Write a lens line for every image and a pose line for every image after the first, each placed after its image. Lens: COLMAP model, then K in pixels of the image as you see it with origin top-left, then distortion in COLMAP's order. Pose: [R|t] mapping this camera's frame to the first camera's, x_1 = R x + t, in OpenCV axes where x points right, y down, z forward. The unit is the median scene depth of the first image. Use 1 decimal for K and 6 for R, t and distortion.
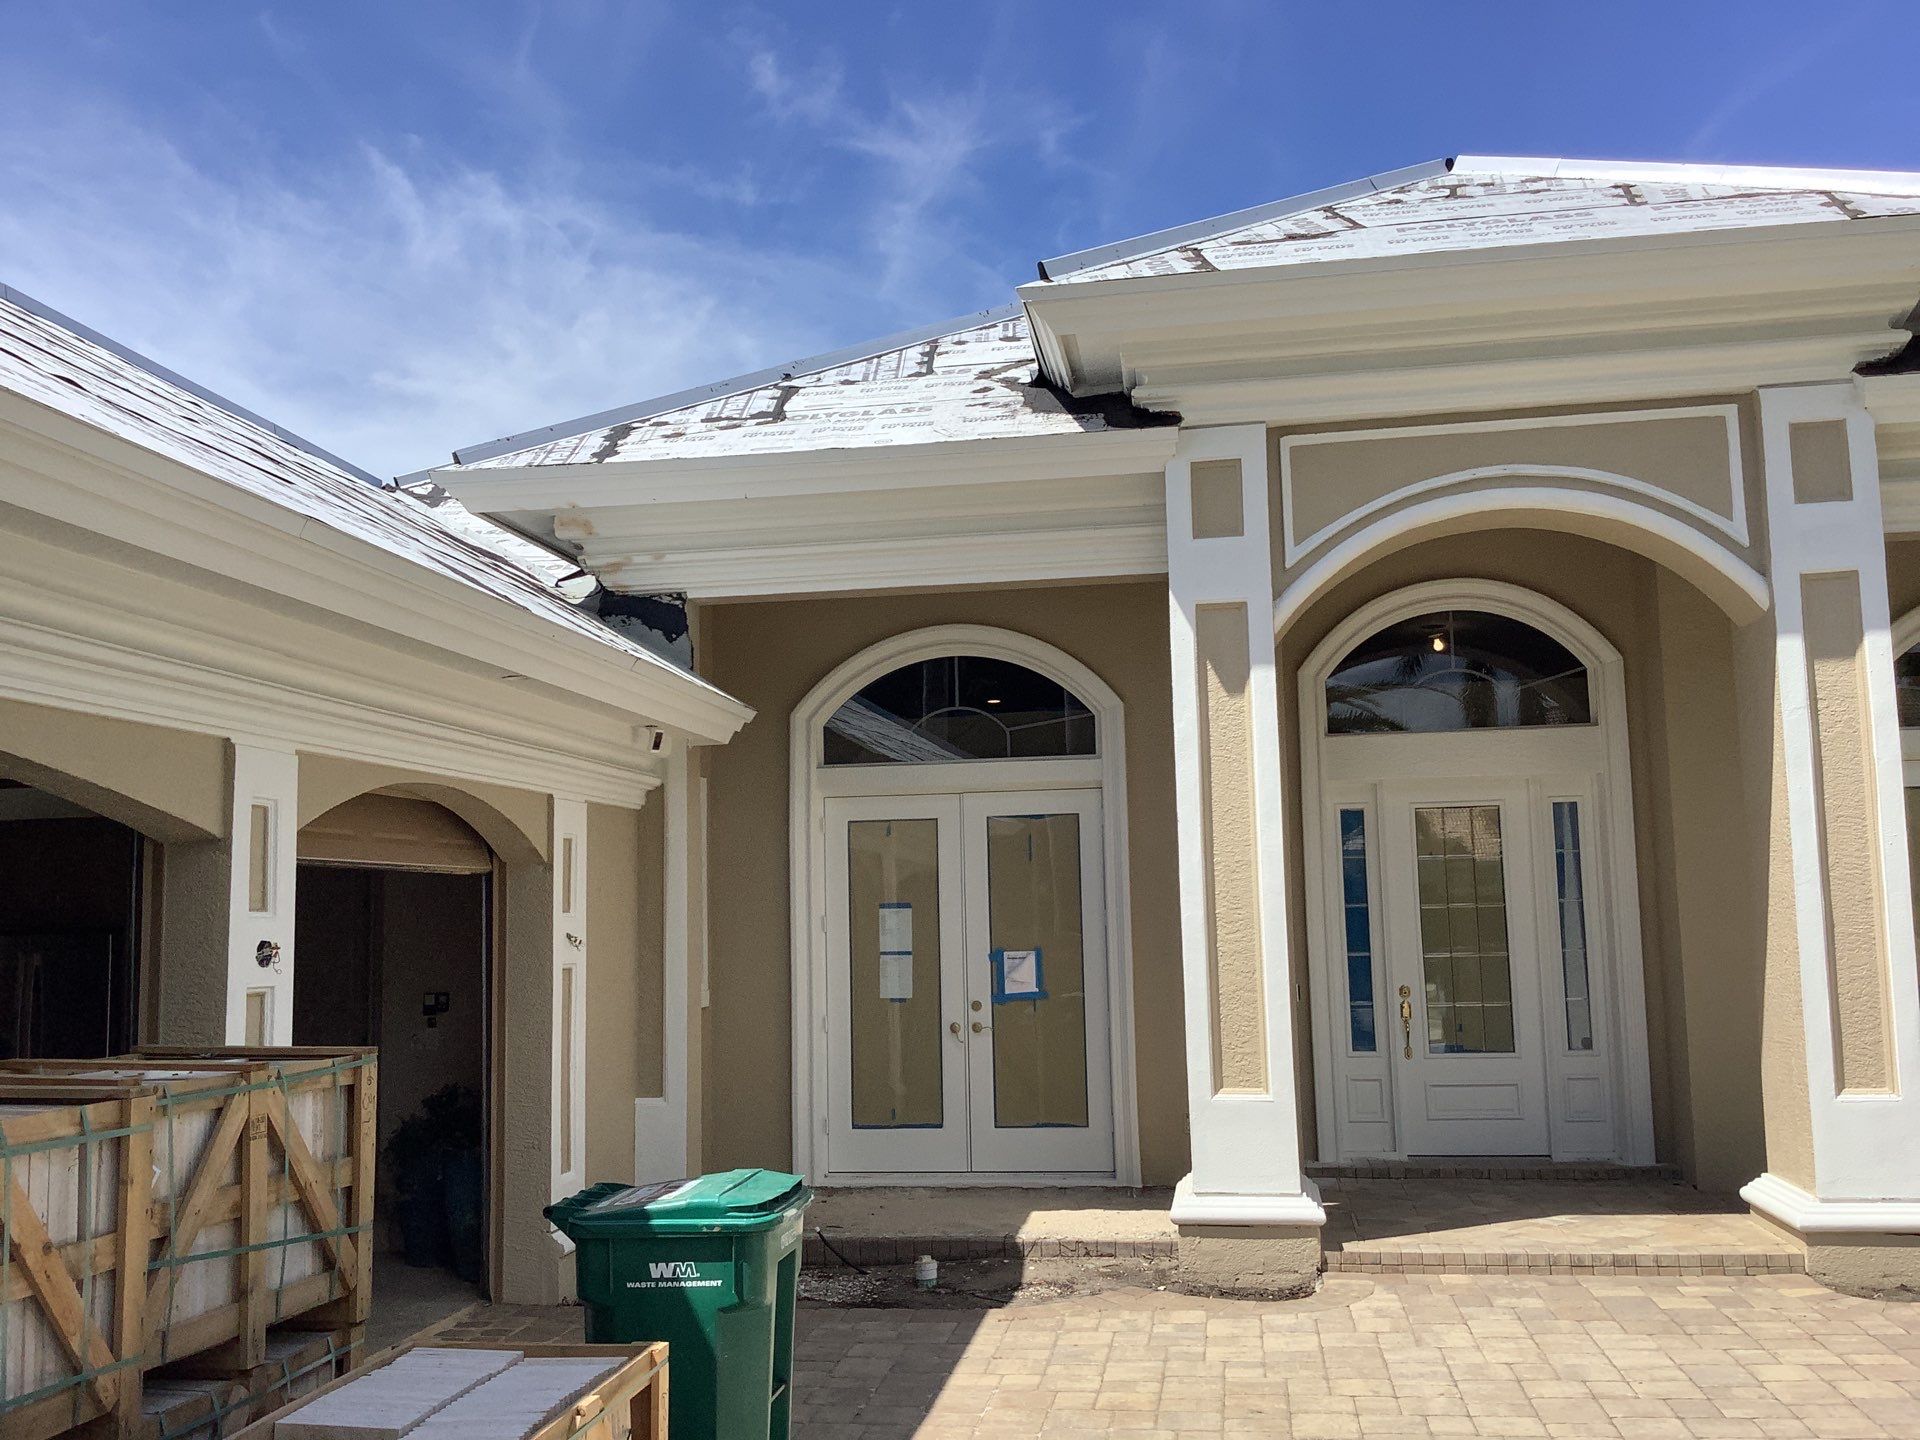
lens RADIAL K [[1669.1, 0, 960.0], [0, 1669.1, 720.0], [0, 0, 1]] dist [0.099183, -0.229086]
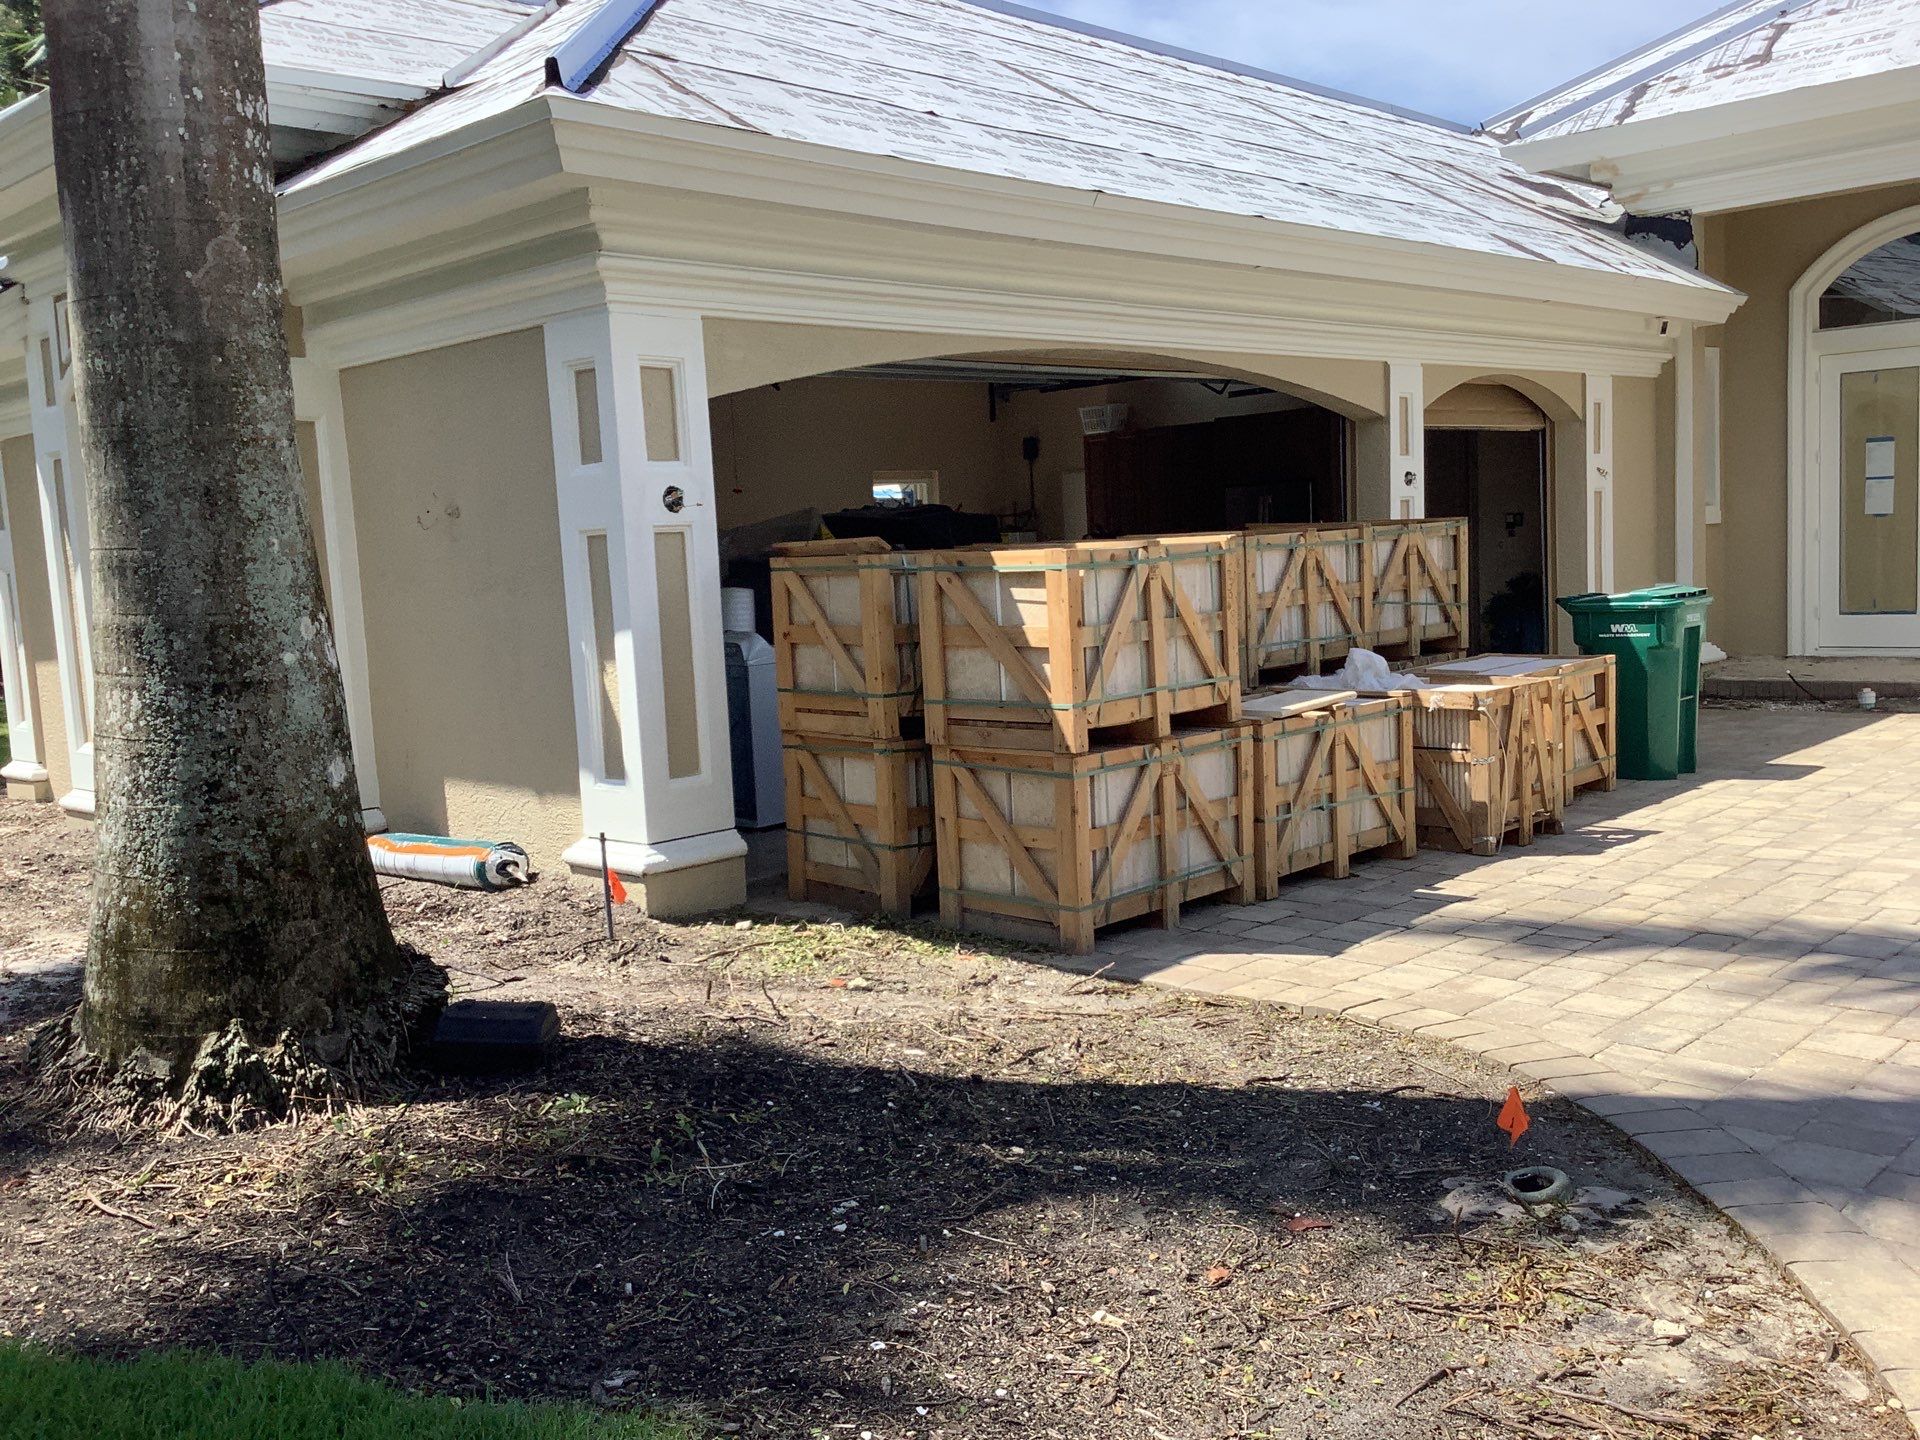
lens RADIAL K [[1740.5, 0, 960.0], [0, 1740.5, 743.4], [0, 0, 1]] dist [0.124064, -0.248117]
pose [[0.813199, 0.050150, -0.579820, 0.231227], [0.100462, 0.969229, 0.224729, -0.044928], [0.573249, -0.240999, 0.783138, -0.622828]]
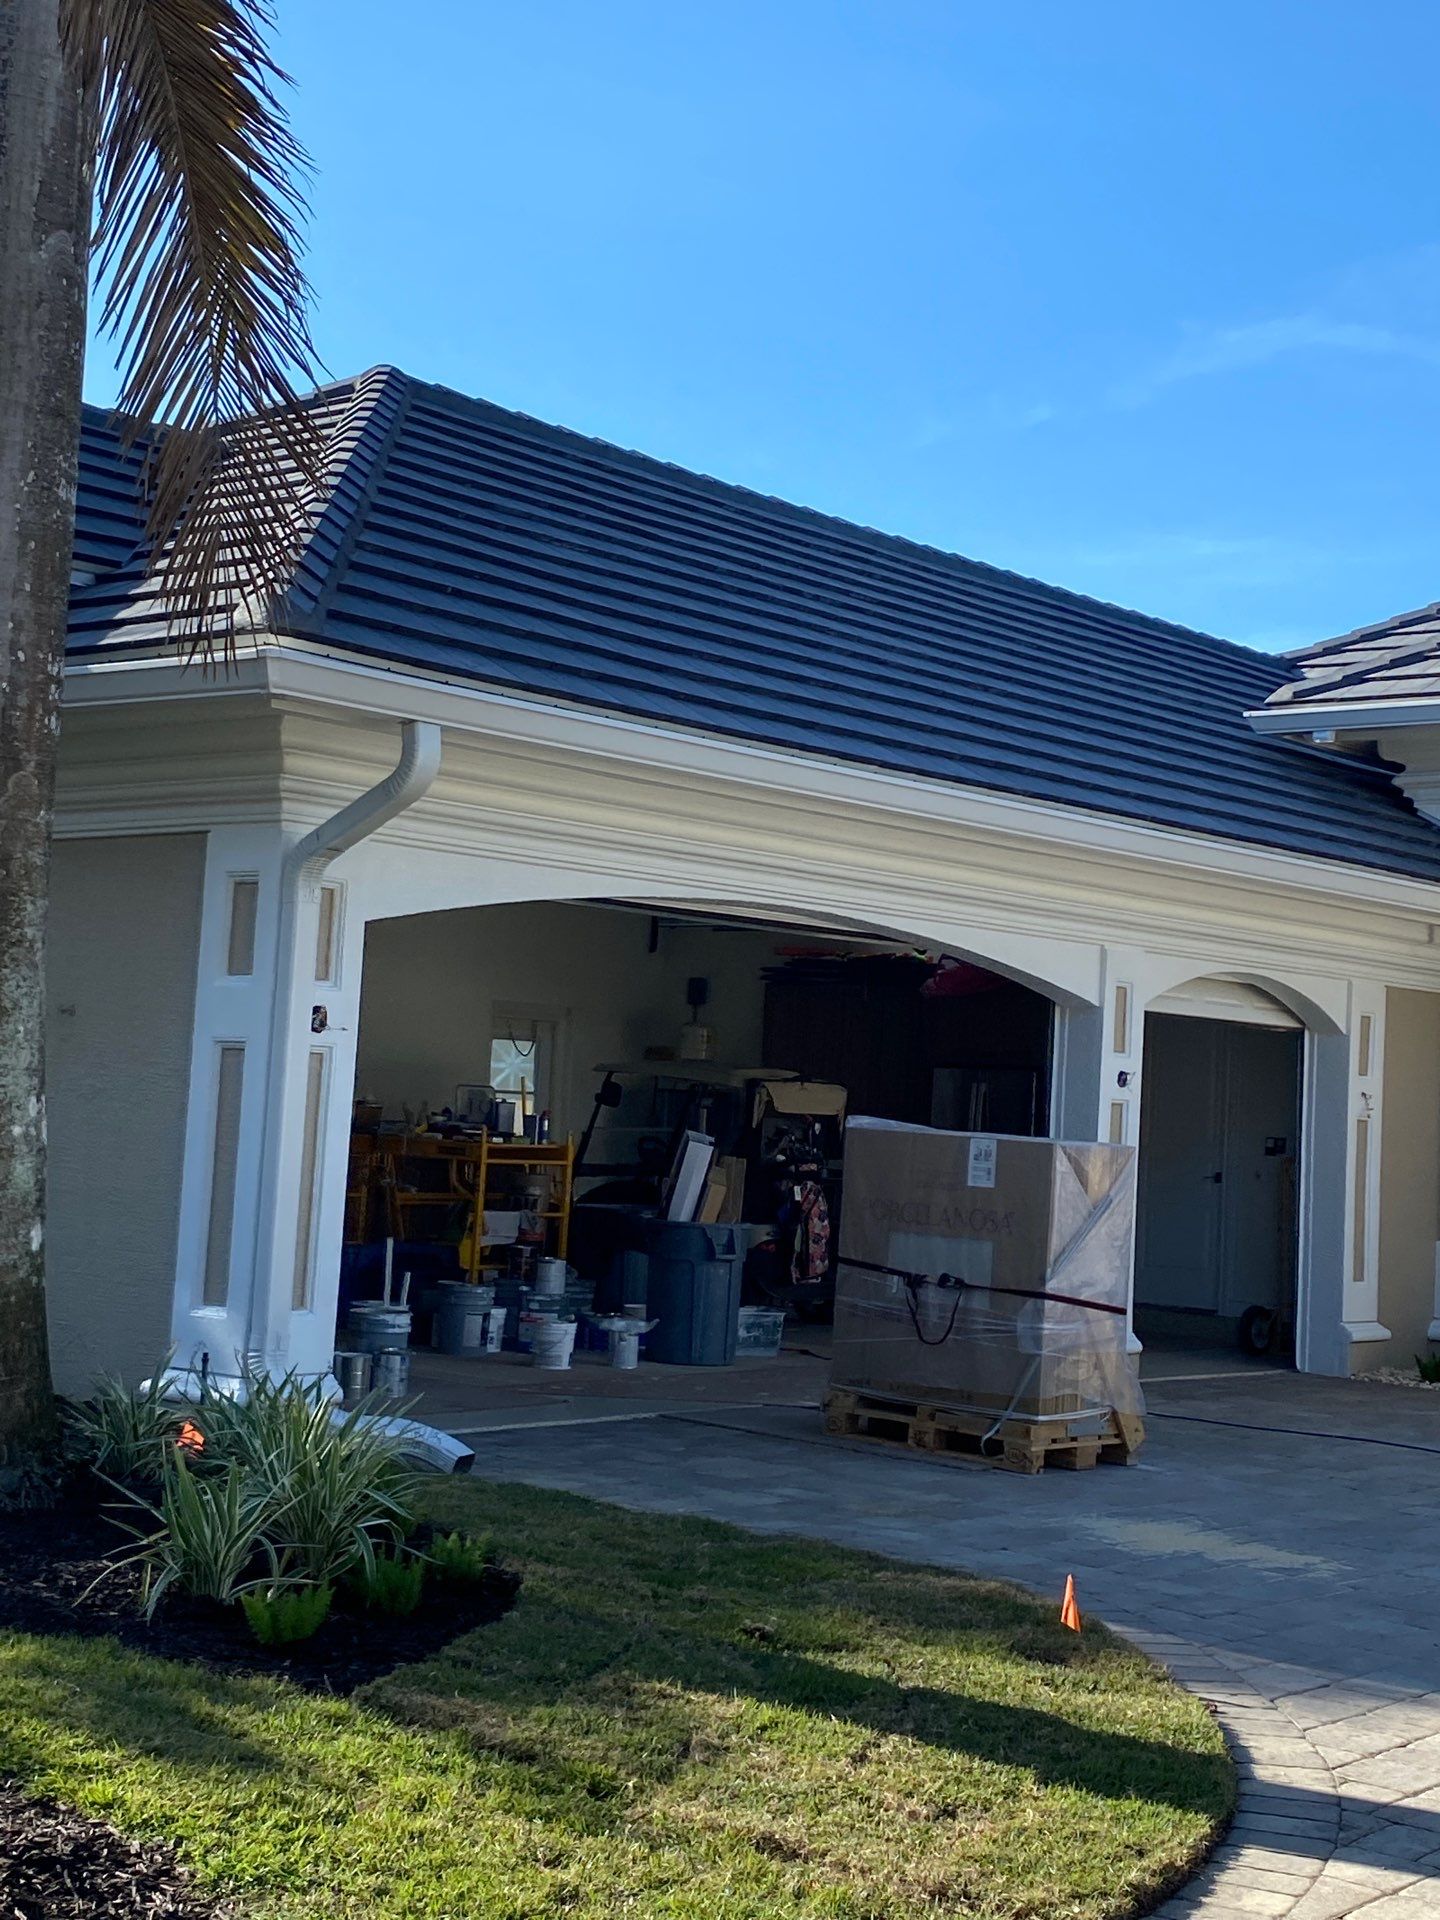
lens RADIAL K [[2730.2, 0, 762.8], [0, 2730.2, 910.1], [0, 0, 1]] dist [0.217248, -0.712333]
pose [[0.845156, 0.026288, -0.533873, 0.503771], [-0.006922, 0.999244, 0.038246, -0.088494], [0.534475, -0.028628, 0.844699, -1.015030]]
